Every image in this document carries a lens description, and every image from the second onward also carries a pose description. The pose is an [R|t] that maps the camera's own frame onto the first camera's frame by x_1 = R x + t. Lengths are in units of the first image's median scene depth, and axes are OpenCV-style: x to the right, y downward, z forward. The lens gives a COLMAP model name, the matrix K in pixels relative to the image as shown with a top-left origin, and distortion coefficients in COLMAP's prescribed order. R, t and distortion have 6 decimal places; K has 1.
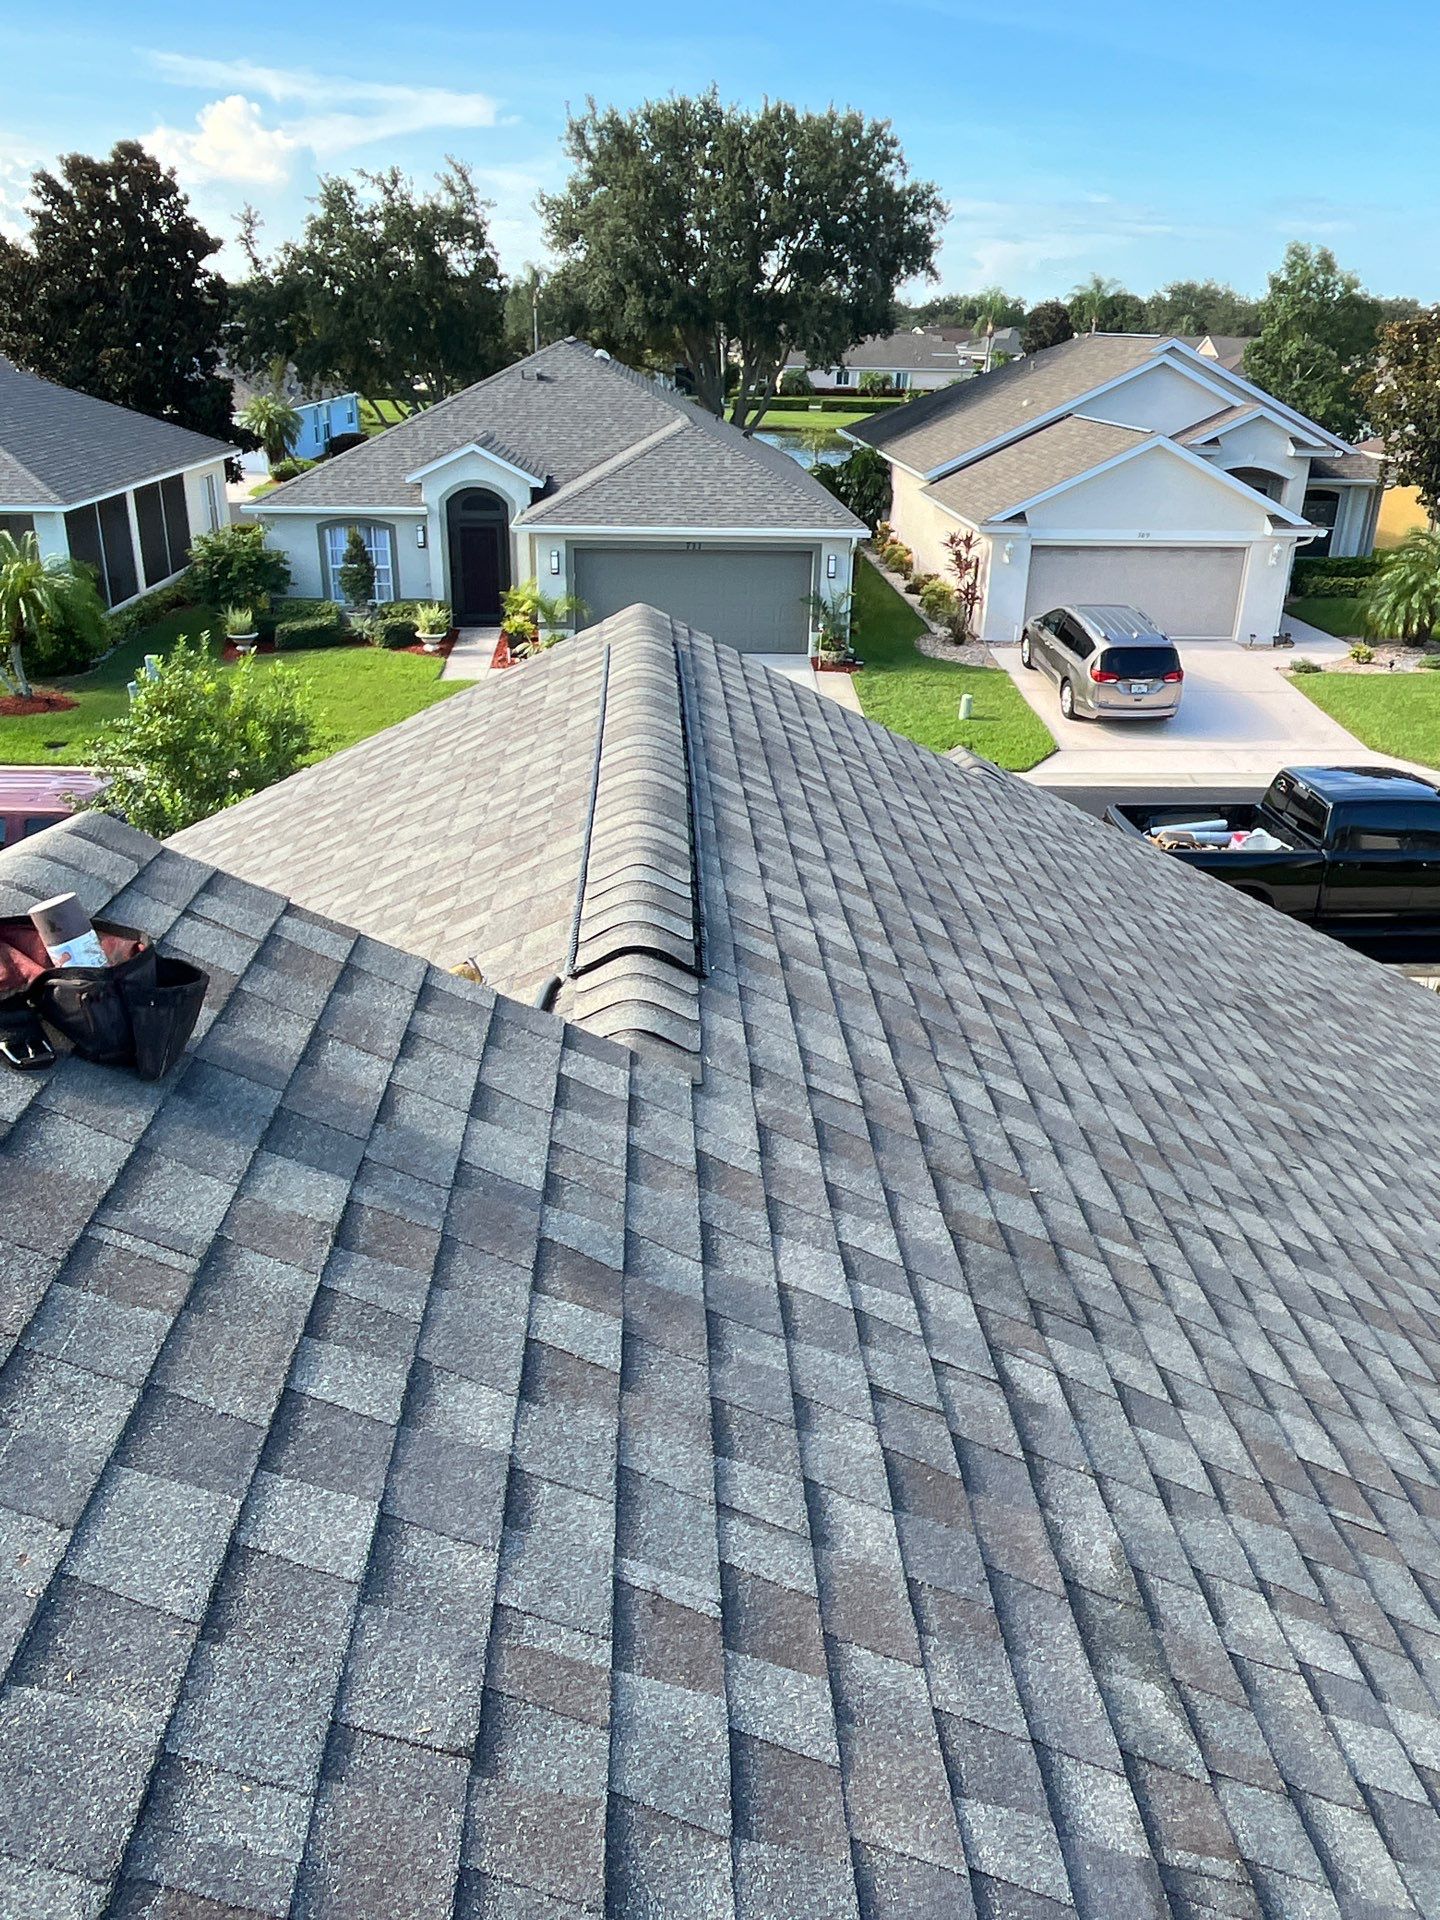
lens RADIAL K [[1403.0, 0, 720.0], [0, 1403.0, 960.0], [0, 0, 1]] dist [0.000630, -0.022762]
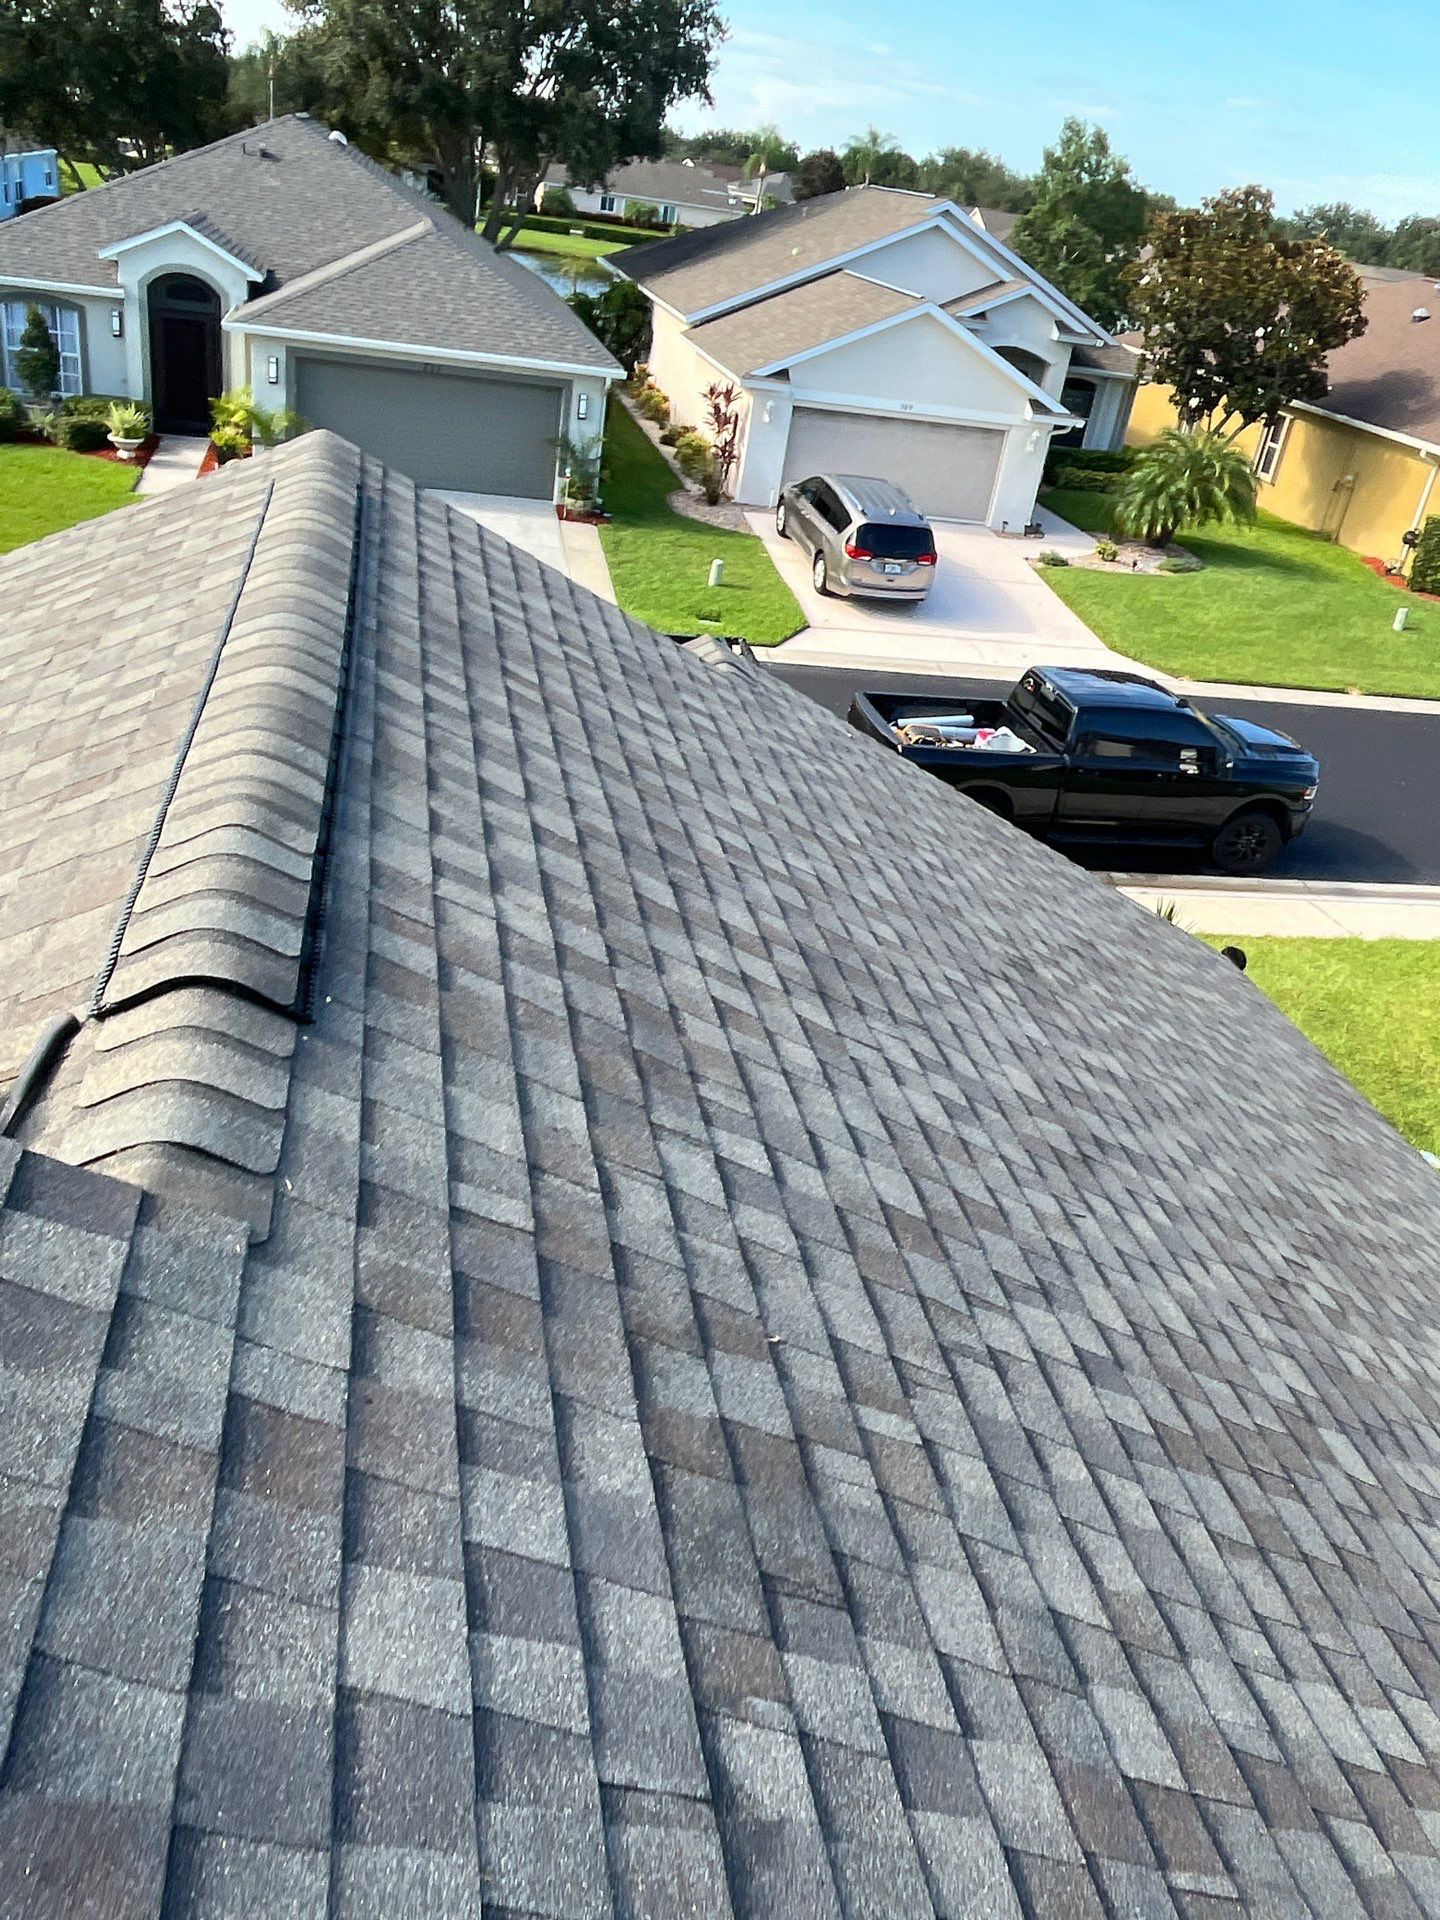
lens RADIAL K [[1407.1, 0, 706.8], [0, 1407.1, 940.2], [0, 0, 1]] dist [0.004425, -0.028136]
pose [[0.983167, 0.036975, 0.178928, 0.006675], [-0.052708, 0.995072, 0.083991, -0.011459], [-0.174941, -0.092008, 0.980270, 0.039287]]
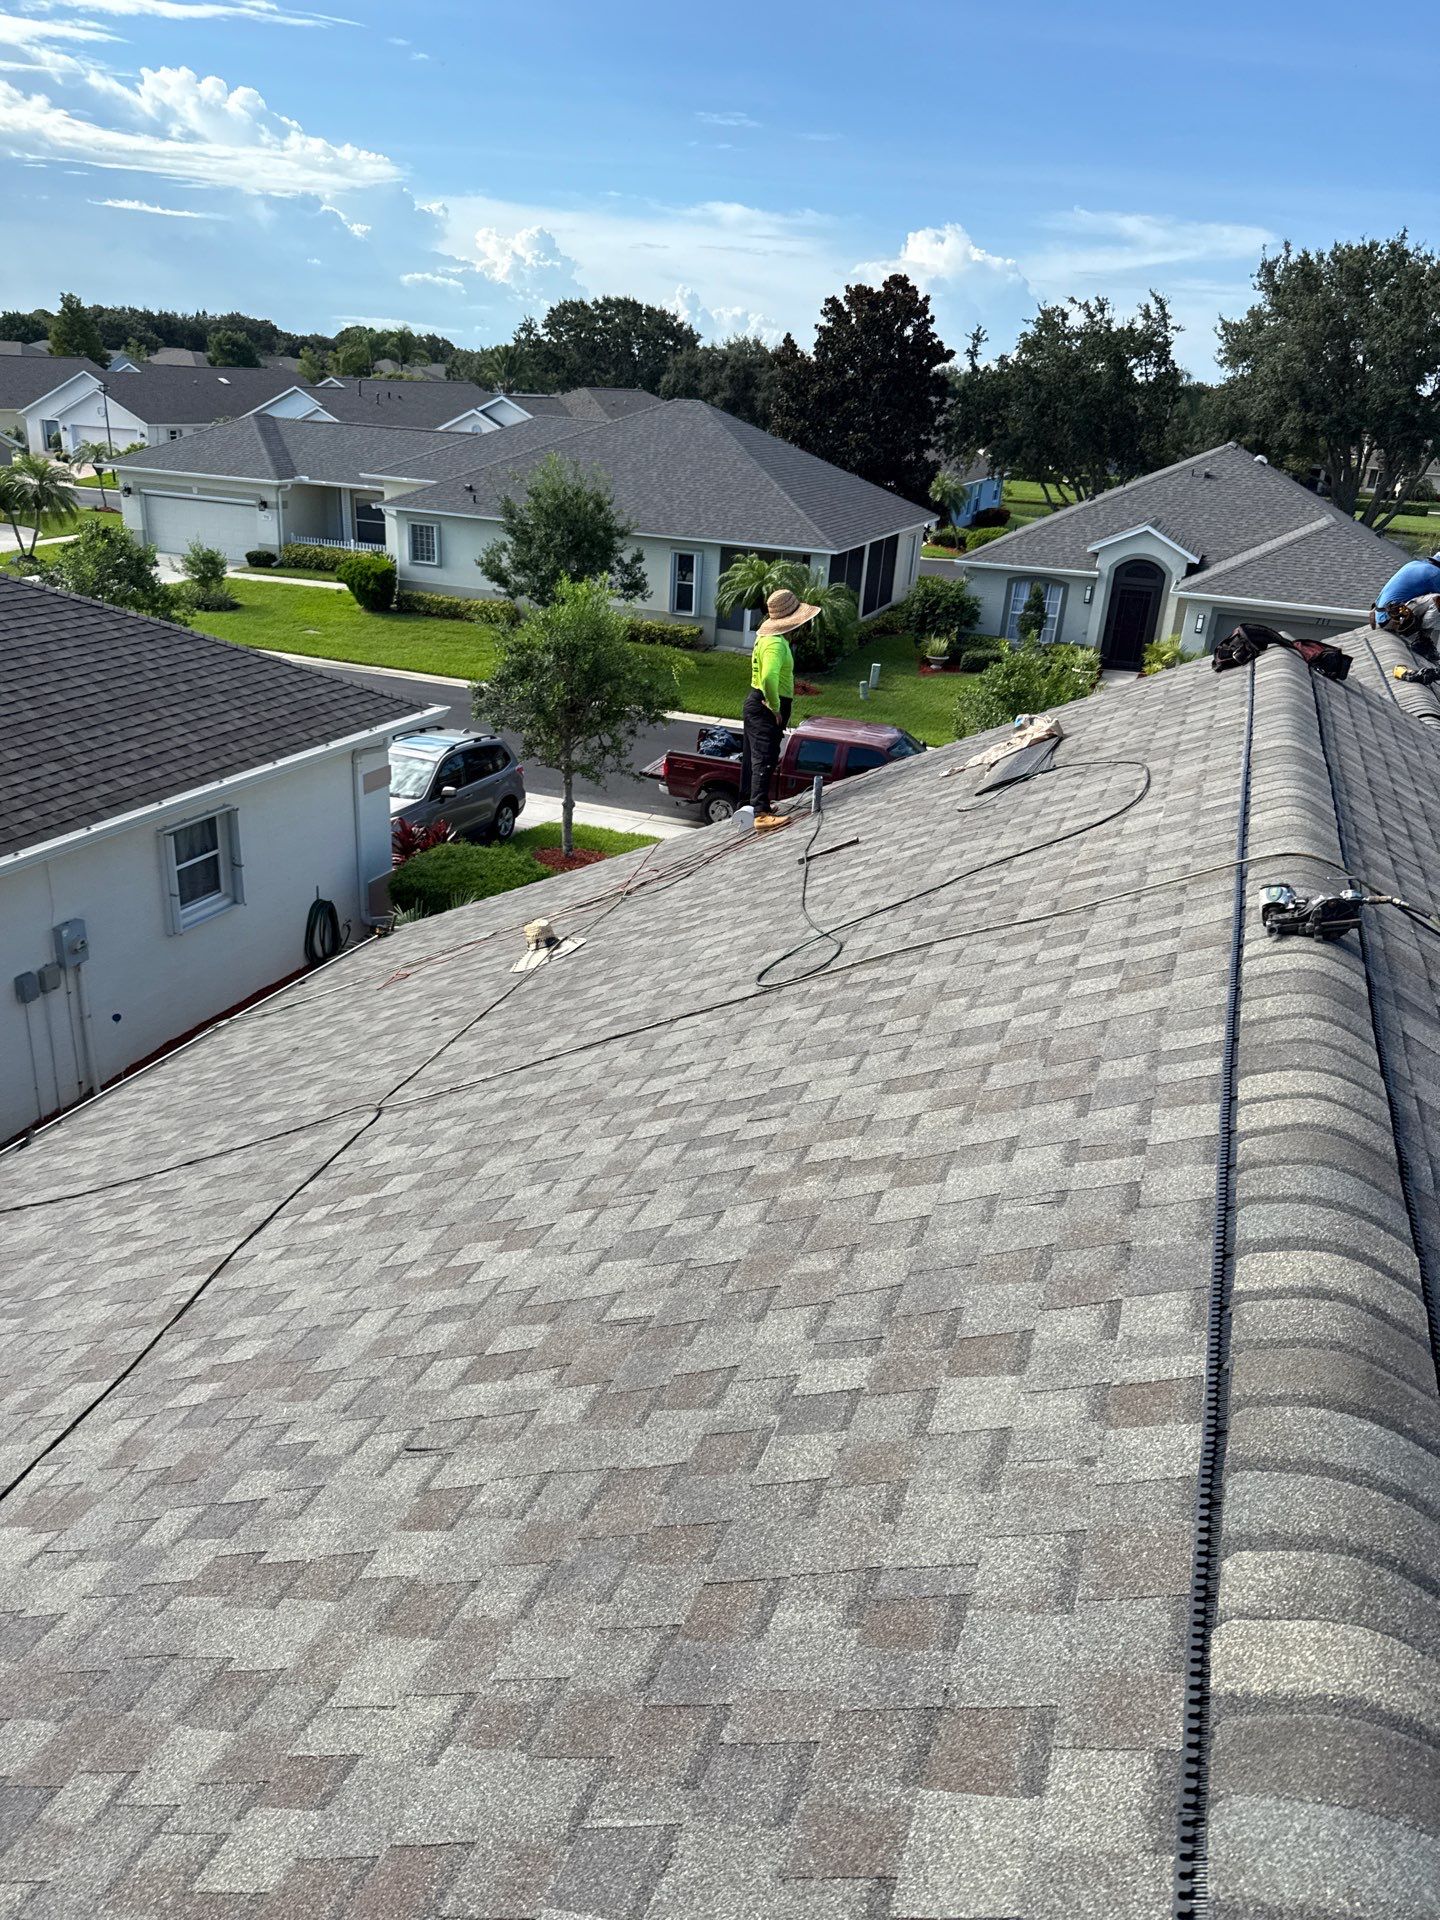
lens RADIAL K [[1359.7, 0, 680.6], [0, 1359.7, 962.6], [0, 0, 1]] dist [0.028481, -0.043493]
pose [[0.914286, 0.188381, -0.358599, -0.045683], [-0.201948, 0.979396, -0.000386, 0.104288], [0.351138, 0.072772, 0.933491, -0.270958]]
